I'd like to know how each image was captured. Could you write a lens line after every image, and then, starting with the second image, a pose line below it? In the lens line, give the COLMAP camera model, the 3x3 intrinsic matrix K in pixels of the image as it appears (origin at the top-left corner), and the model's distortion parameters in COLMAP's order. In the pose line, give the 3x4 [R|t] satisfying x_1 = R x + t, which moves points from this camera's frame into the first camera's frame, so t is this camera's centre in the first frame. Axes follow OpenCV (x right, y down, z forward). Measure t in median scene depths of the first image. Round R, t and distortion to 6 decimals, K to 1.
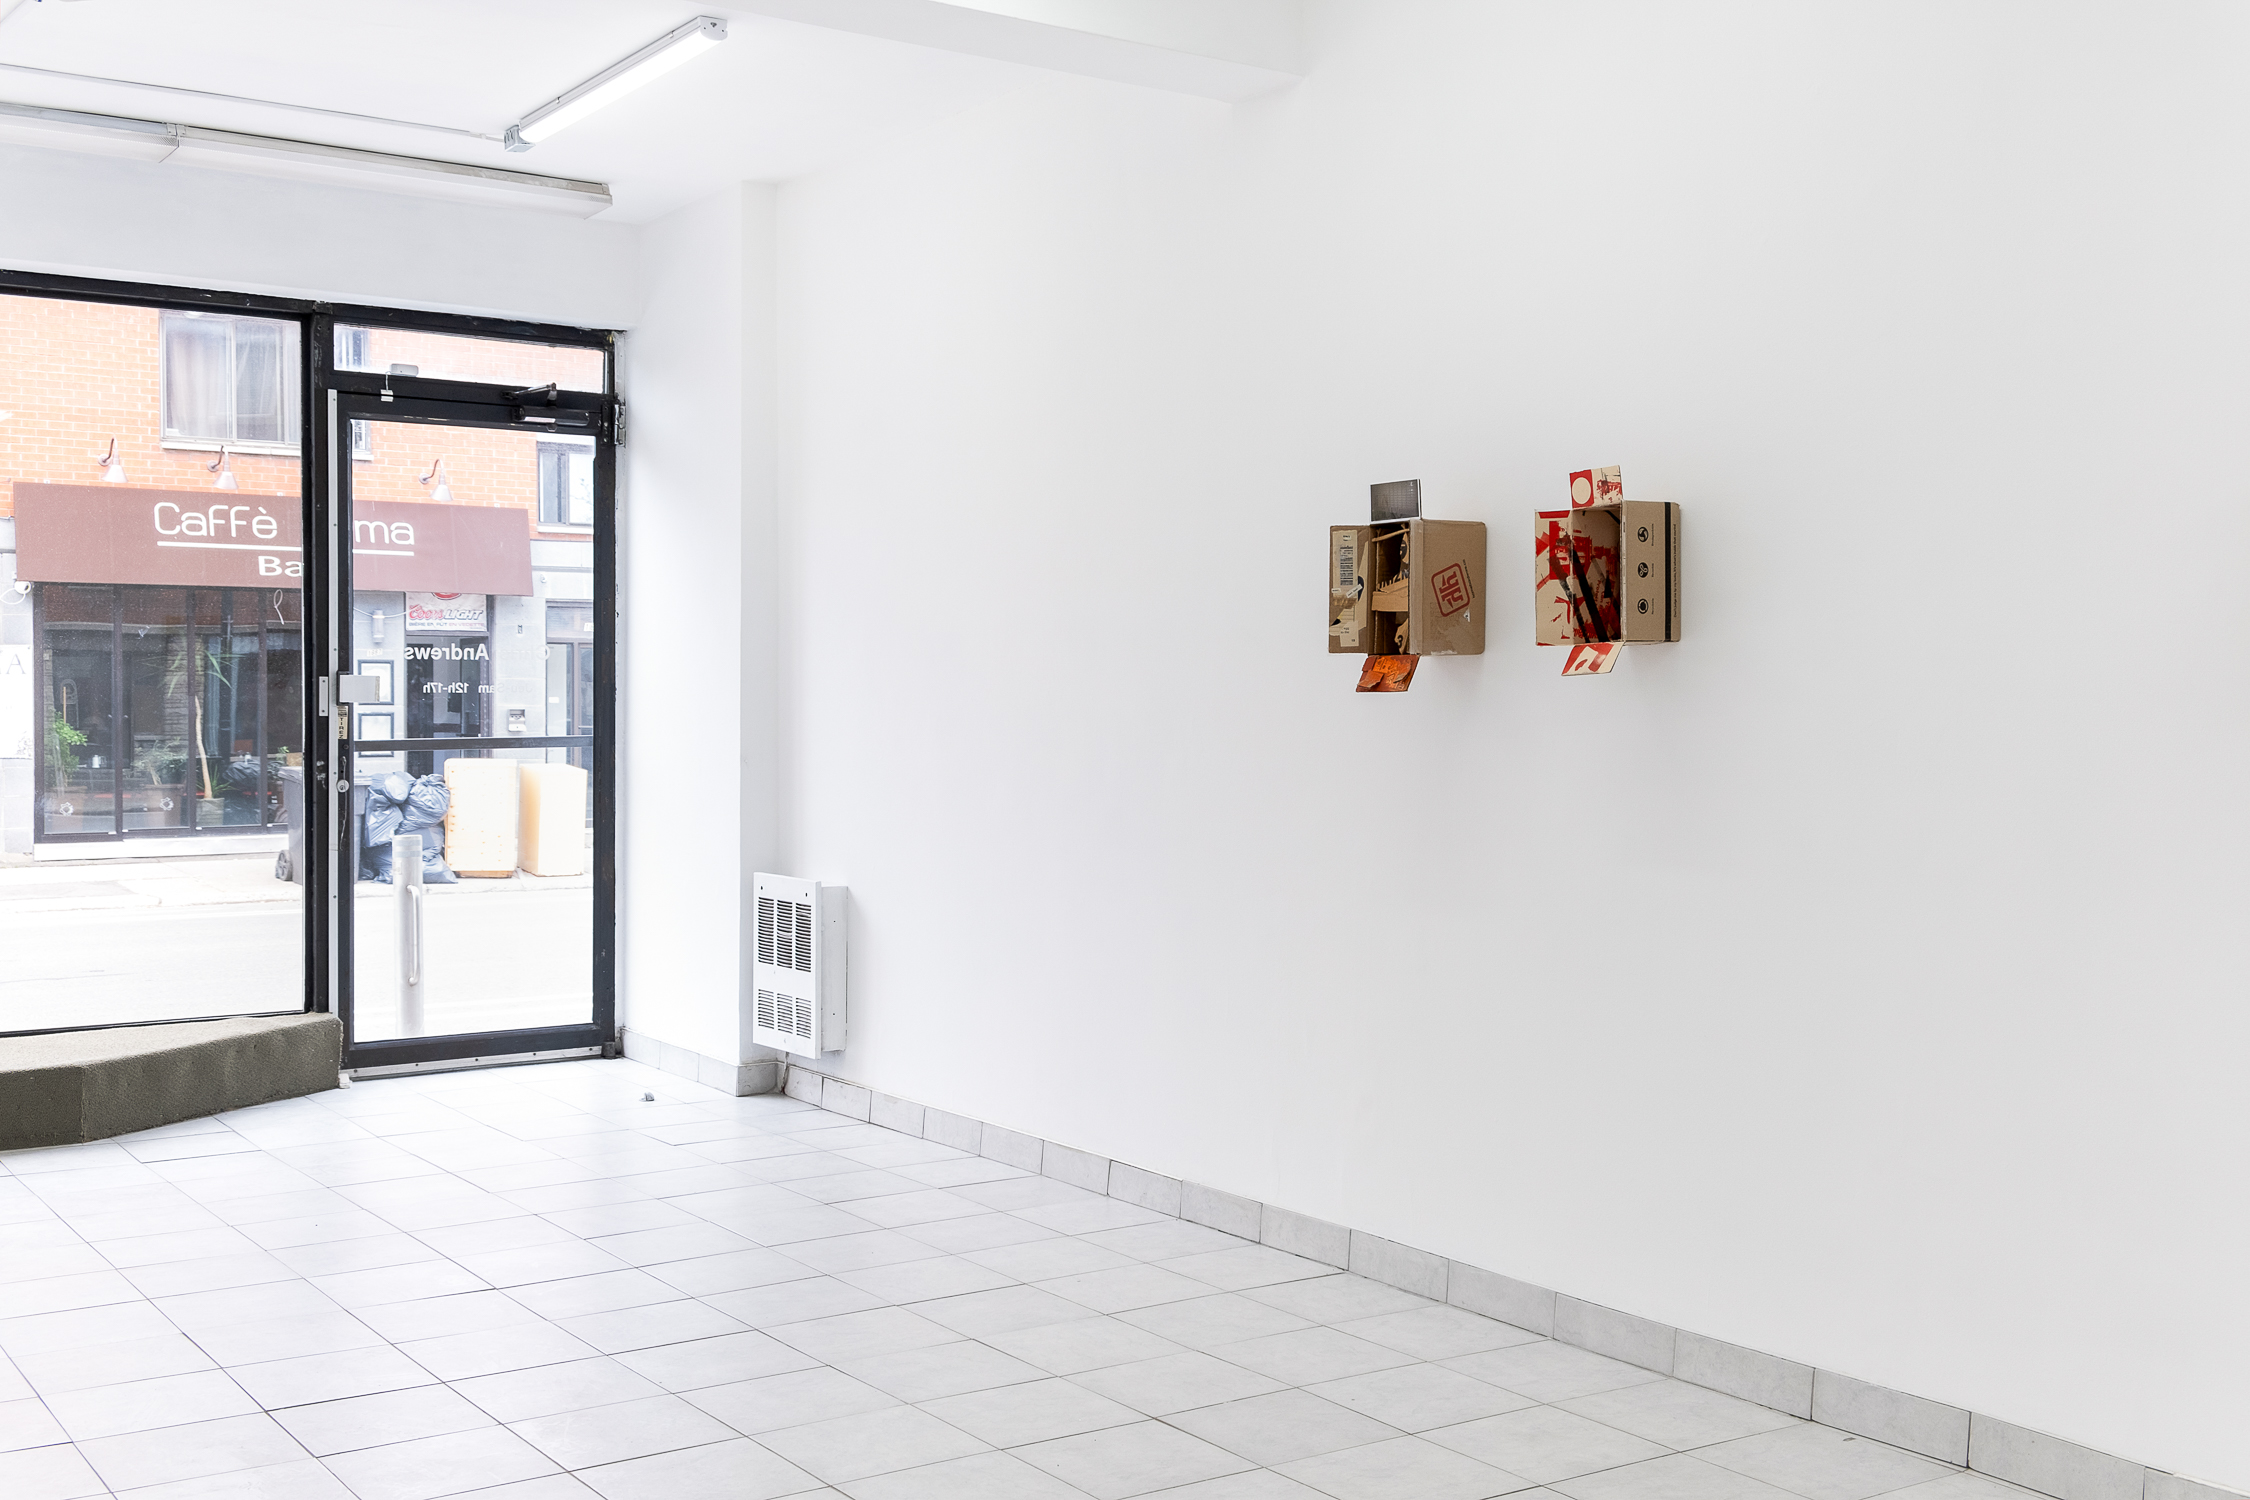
lens RADIAL K [[2292.5, 0, 1091.0], [0, 2292.5, 703.6], [0, 0, 1]] dist [0.057952, 0.000000]
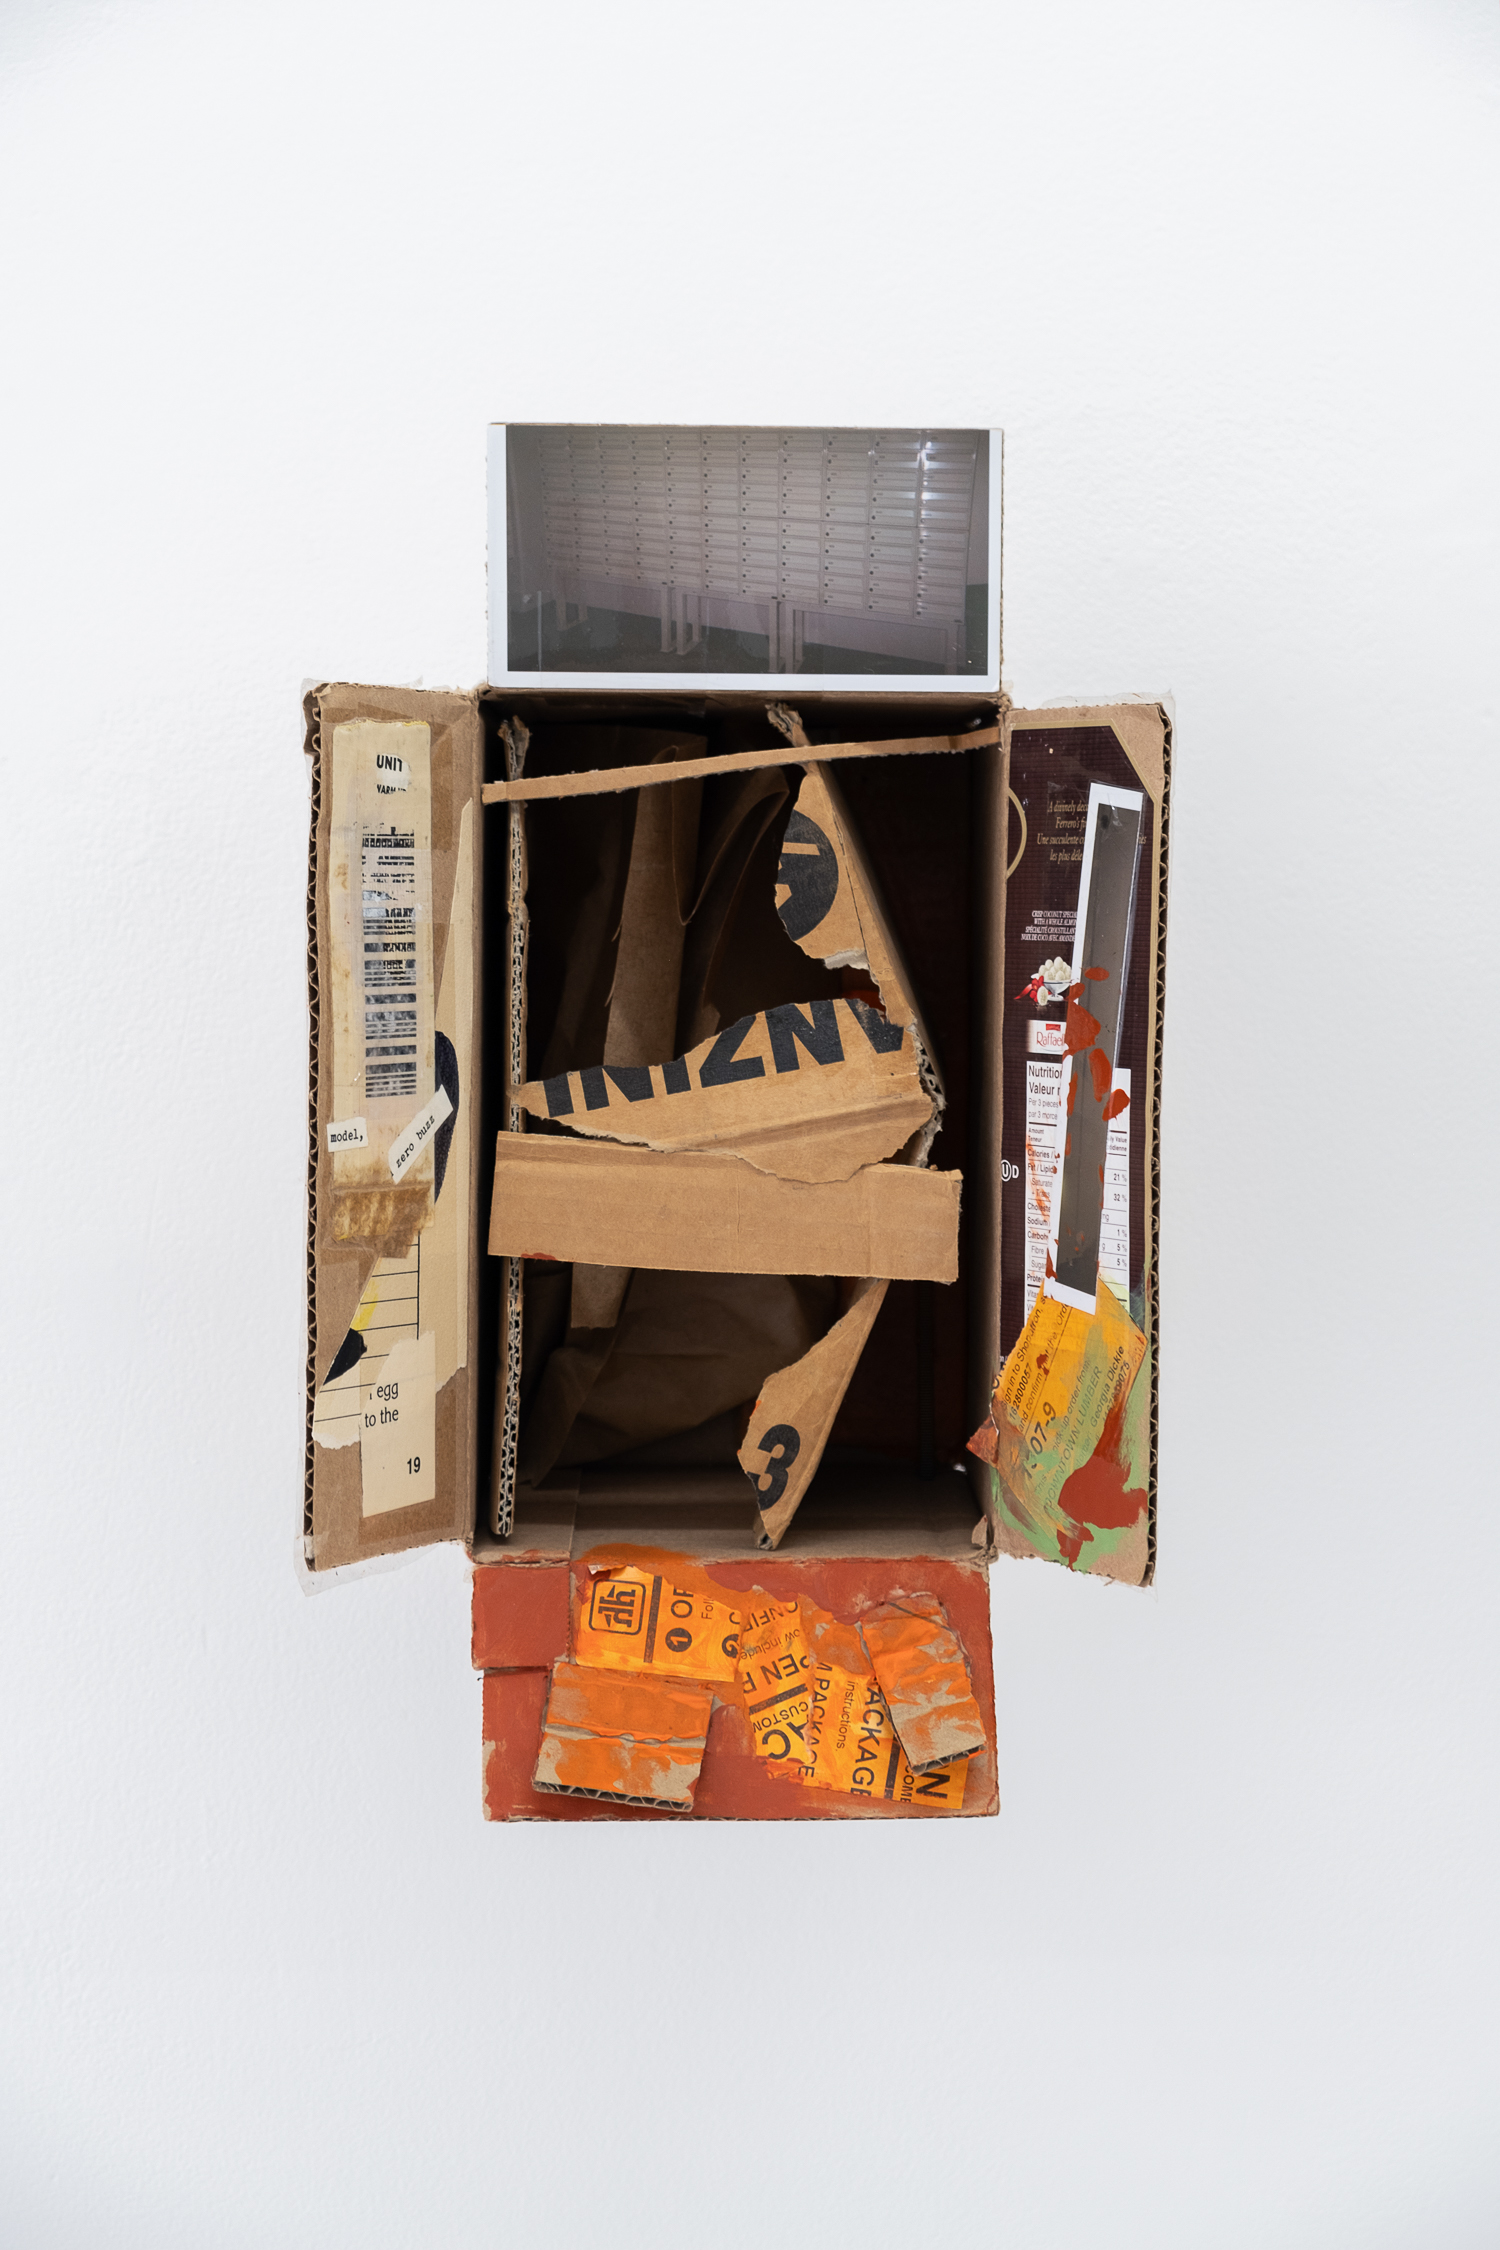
lens RADIAL K [[3825.7, 0, 752.8], [0, 3825.7, 1129.1], [0, 0, 1]] dist [0.000679, 0.000000]
pose [[0.563136, -0.025728, 0.825964, -0.053411], [-0.005801, 0.999368, 0.035085, -0.040425], [-0.826344, -0.024549, 0.562630, 0.586600]]
